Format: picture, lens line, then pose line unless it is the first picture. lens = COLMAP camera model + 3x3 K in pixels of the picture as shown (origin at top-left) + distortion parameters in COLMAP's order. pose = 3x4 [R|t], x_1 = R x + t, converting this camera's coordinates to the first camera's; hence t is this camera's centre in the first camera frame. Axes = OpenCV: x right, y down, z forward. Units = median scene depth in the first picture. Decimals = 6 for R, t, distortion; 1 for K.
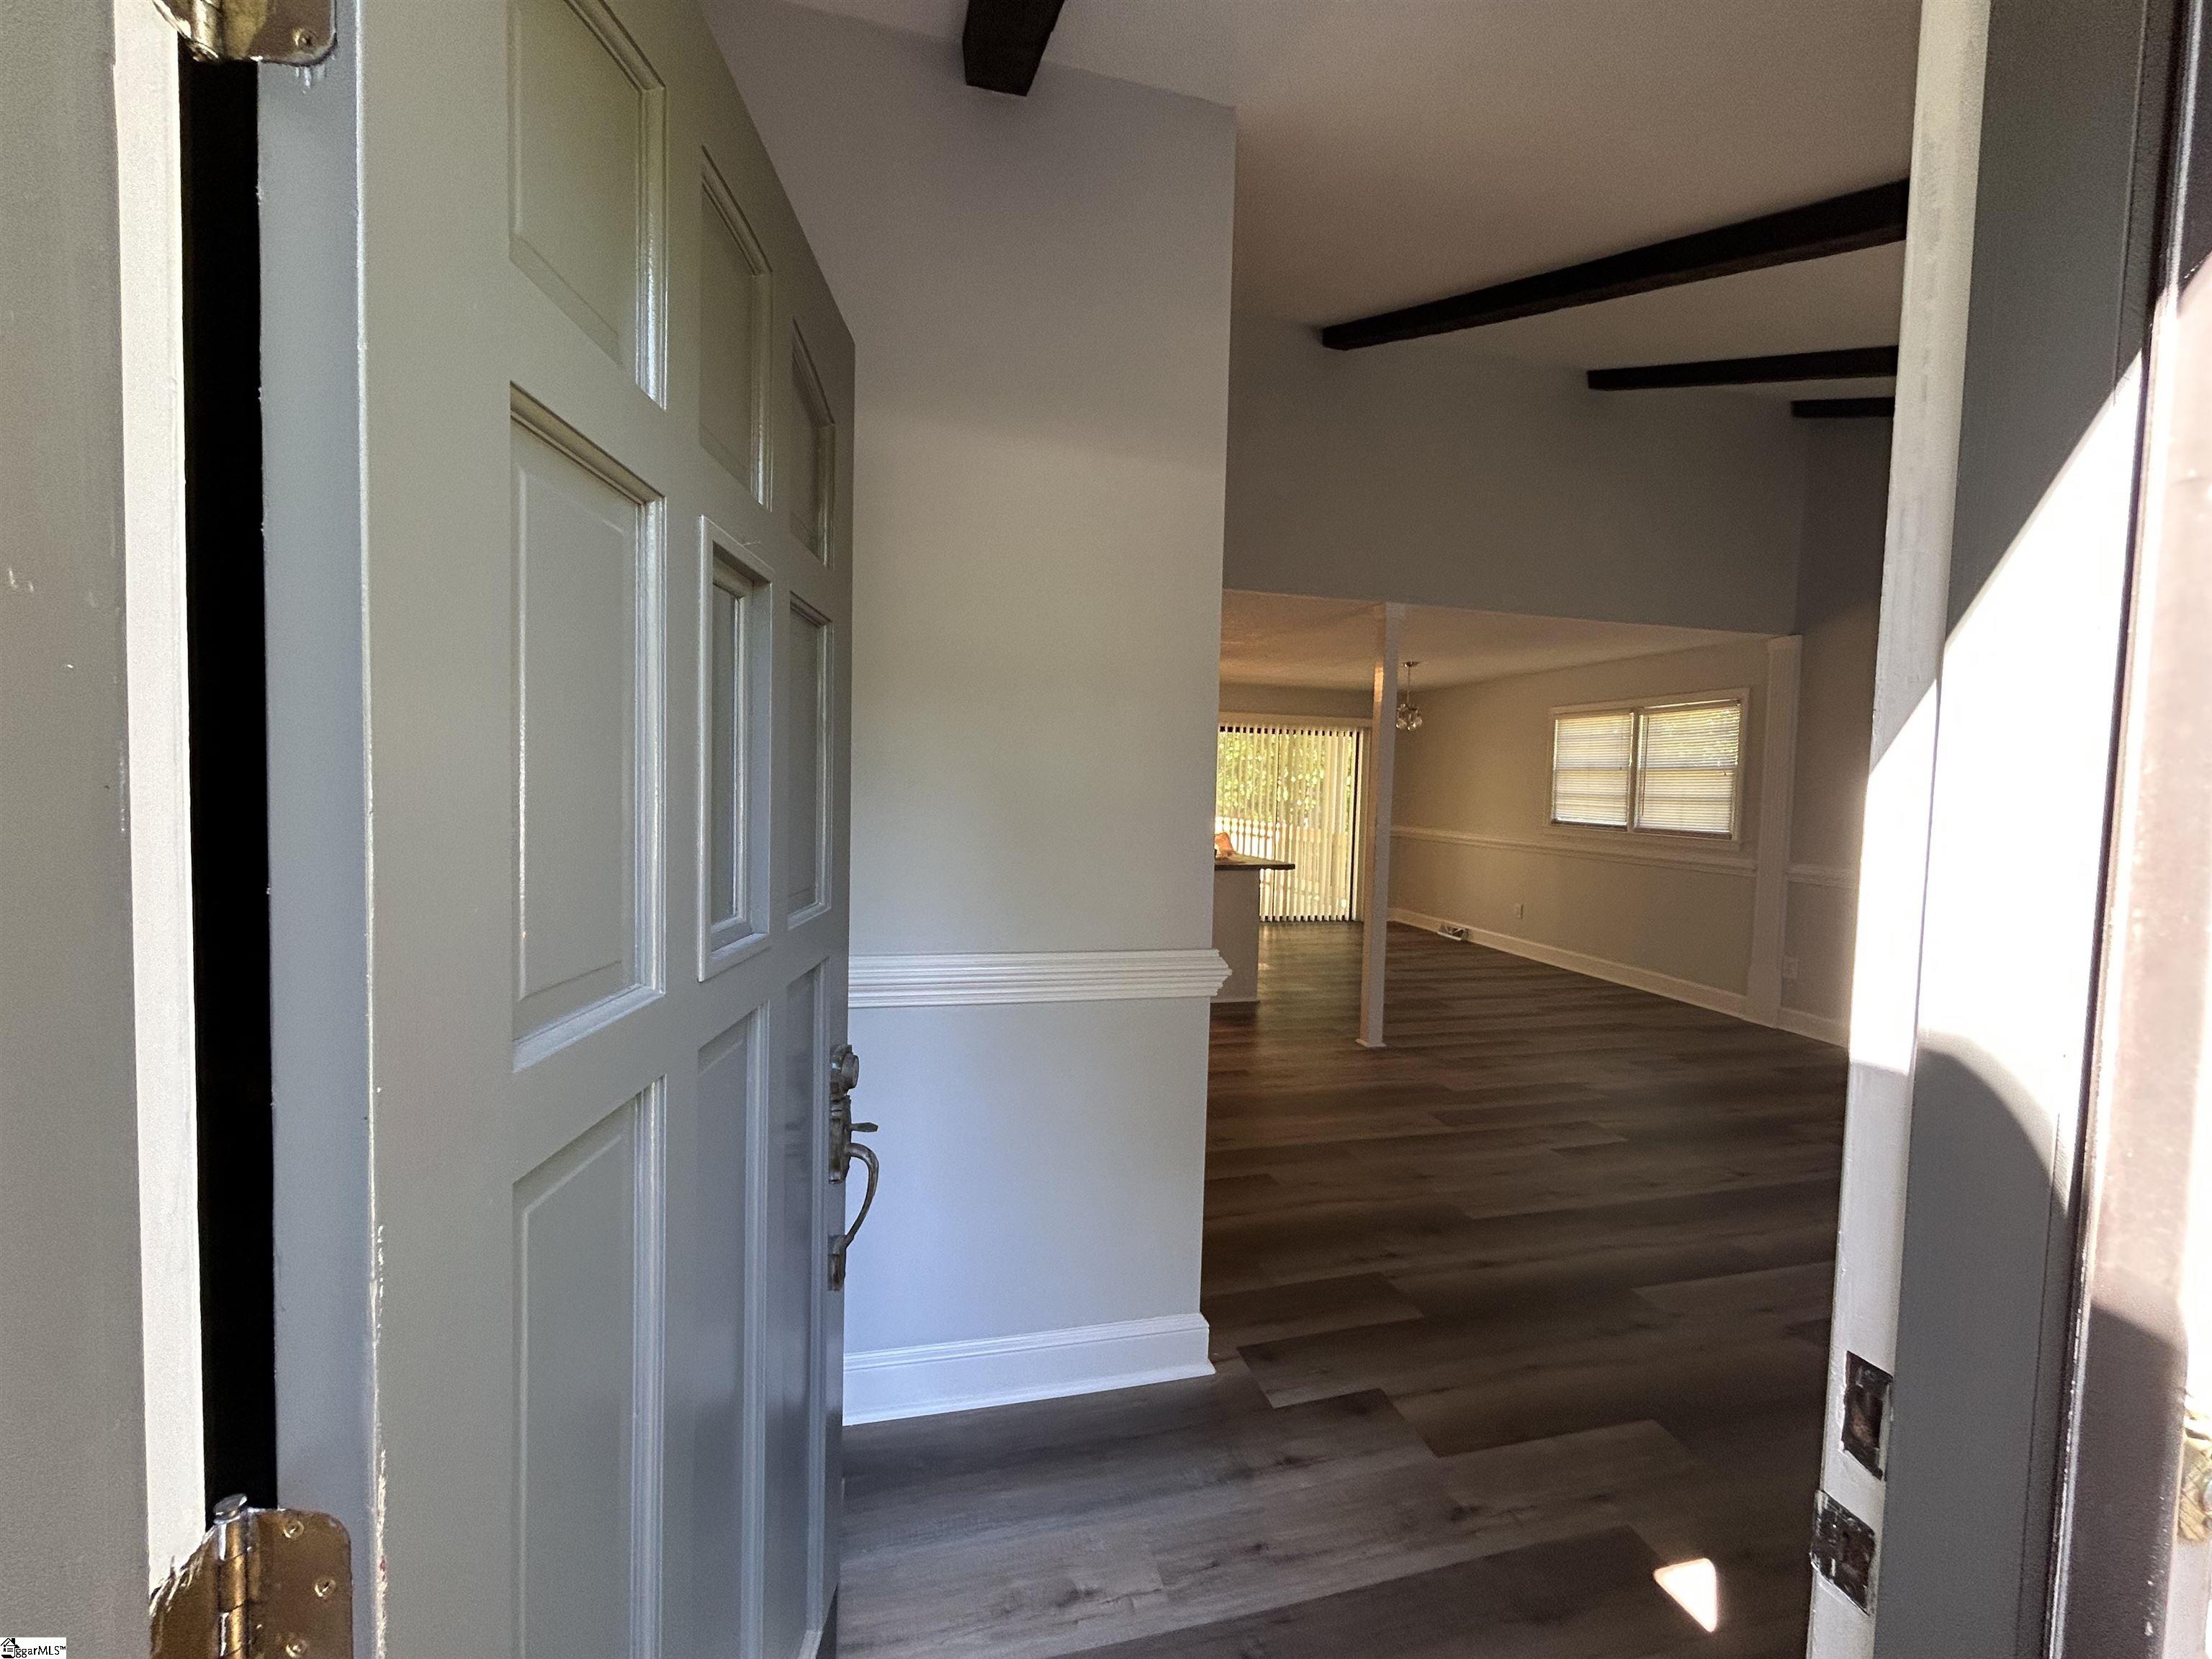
lens RADIAL K [[898.2, 0, 1109.2], [0, 898.2, 826.4], [0, 0, 1]] dist [0.000148, -0.000052]
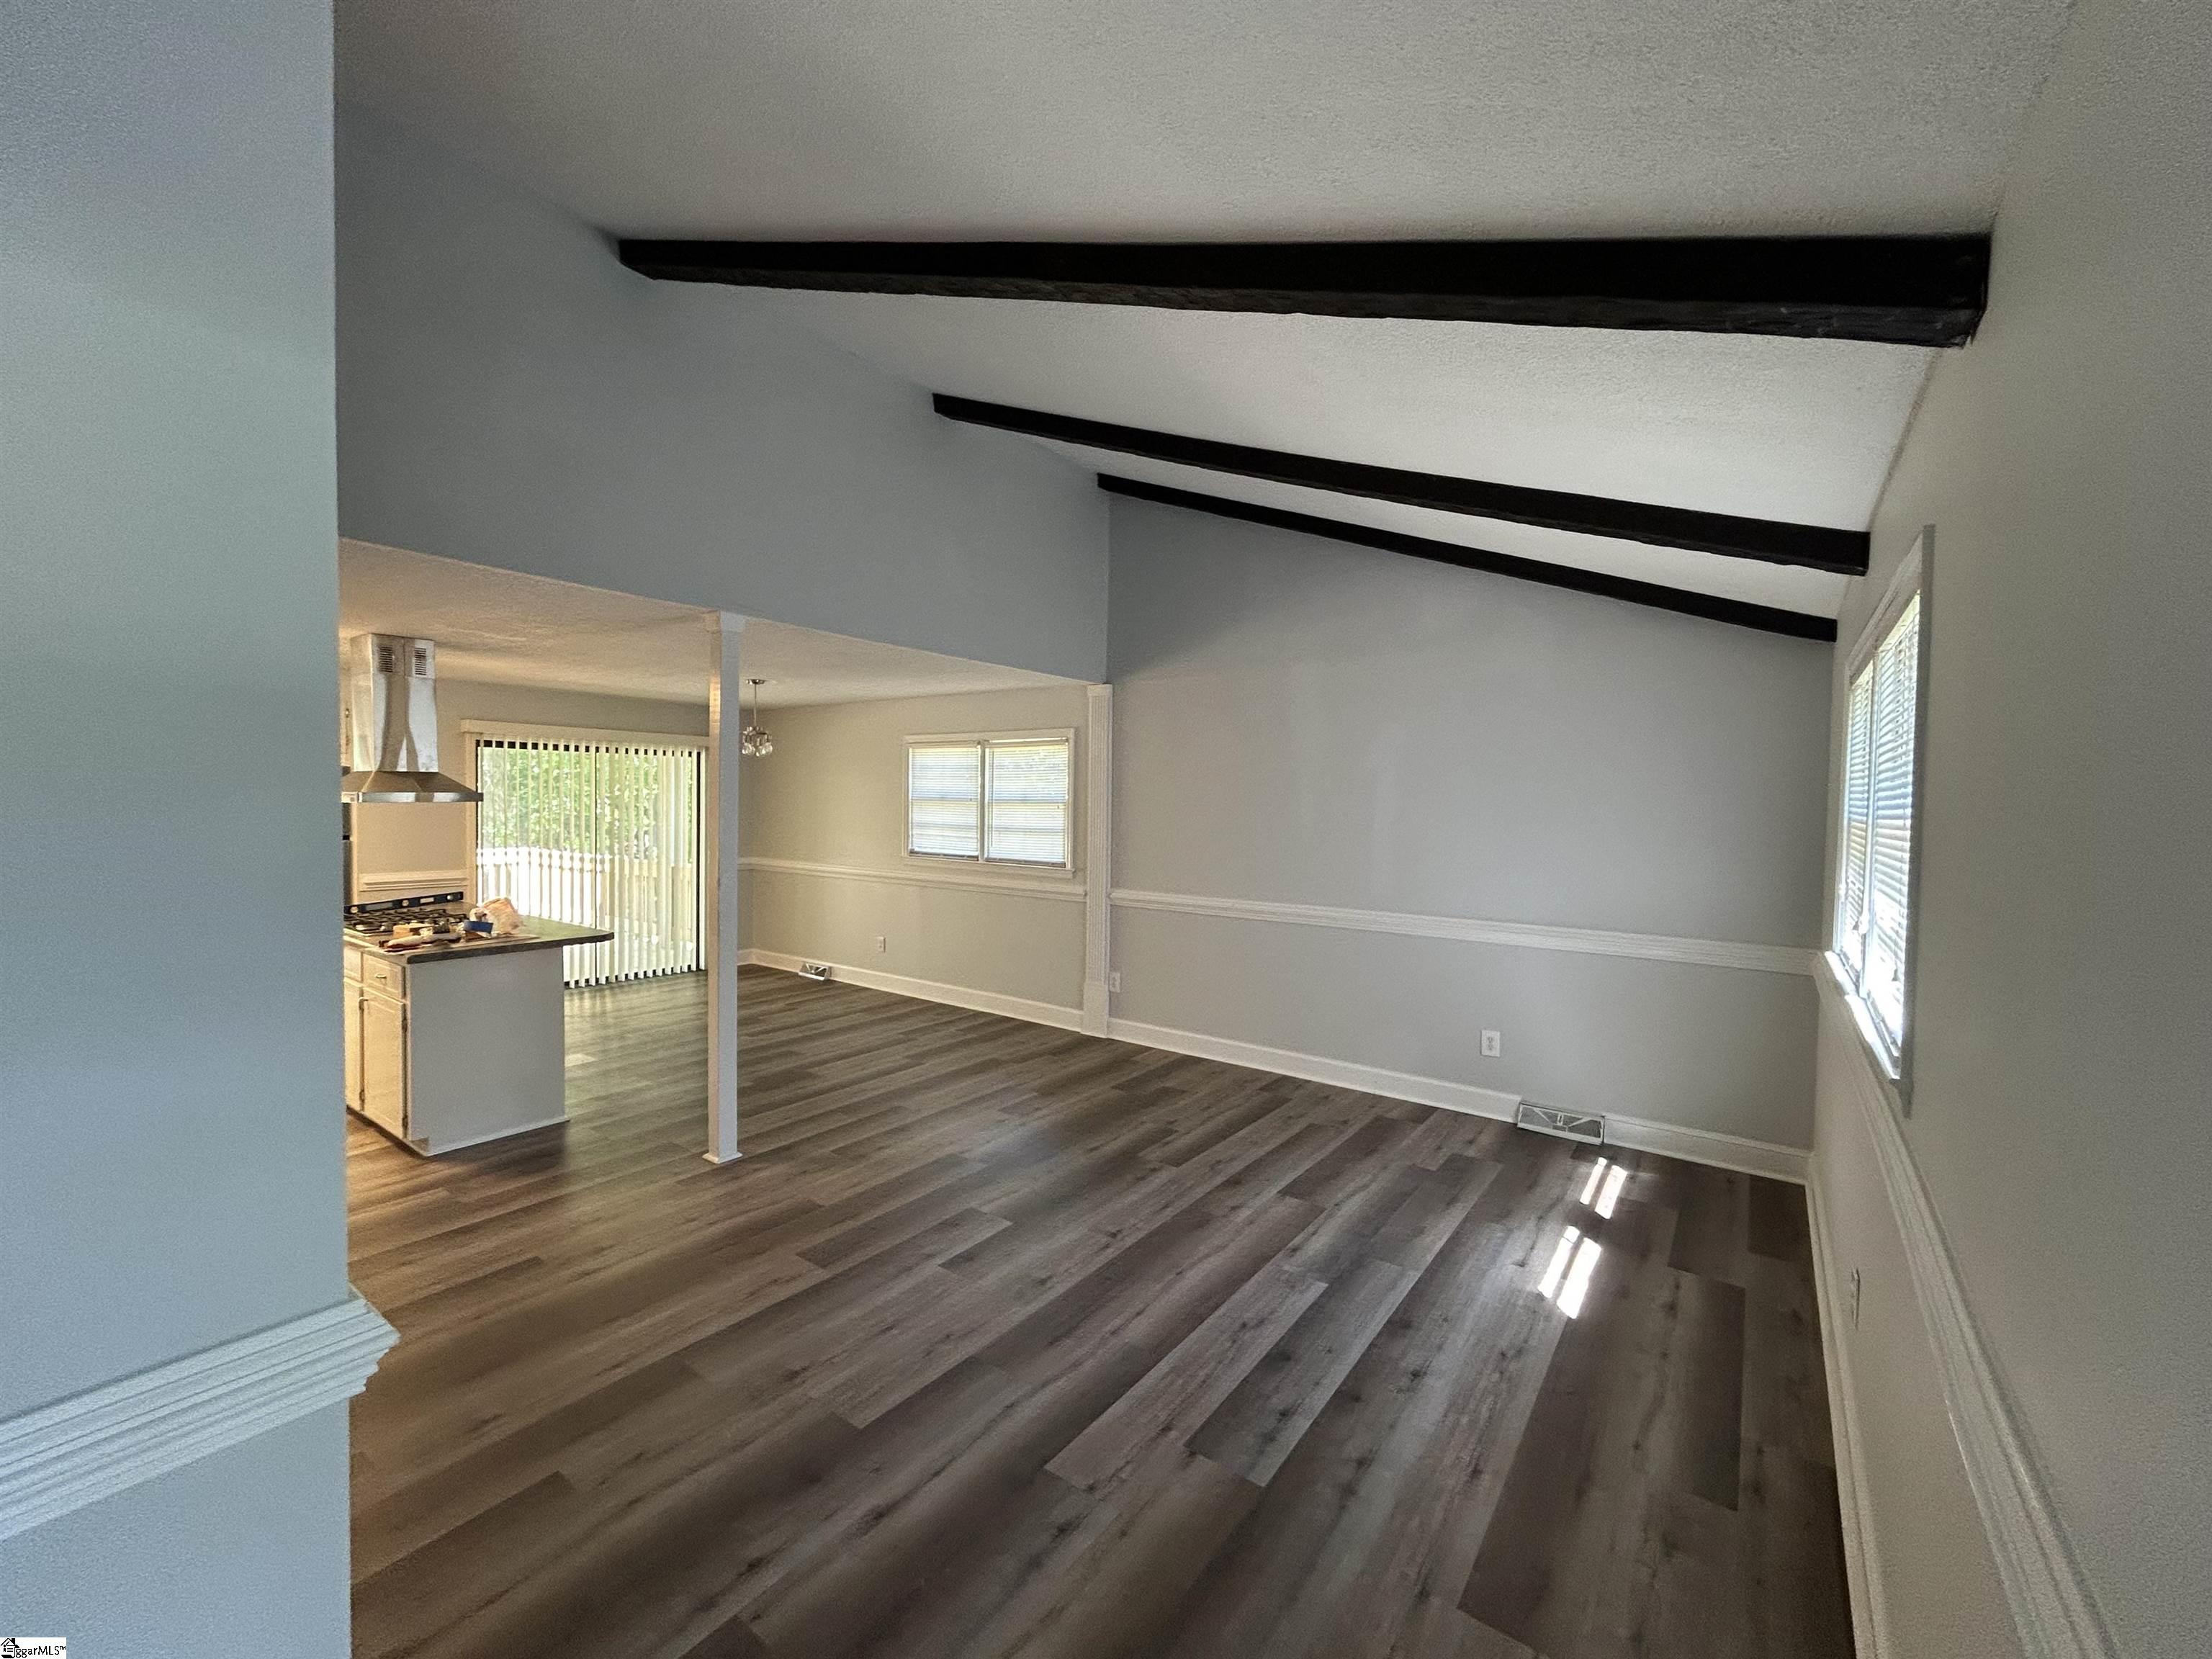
lens RADIAL K [[898.2, 0, 1109.2], [0, 898.2, 826.4], [0, 0, 1]] dist [0.000148, -0.000052]
pose [[0.771585, -0.032463, 0.635298, 0.046413], [0.036435, 0.999313, 0.006812, -0.038408], [-0.635082, 0.017891, 0.772237, 0.125384]]
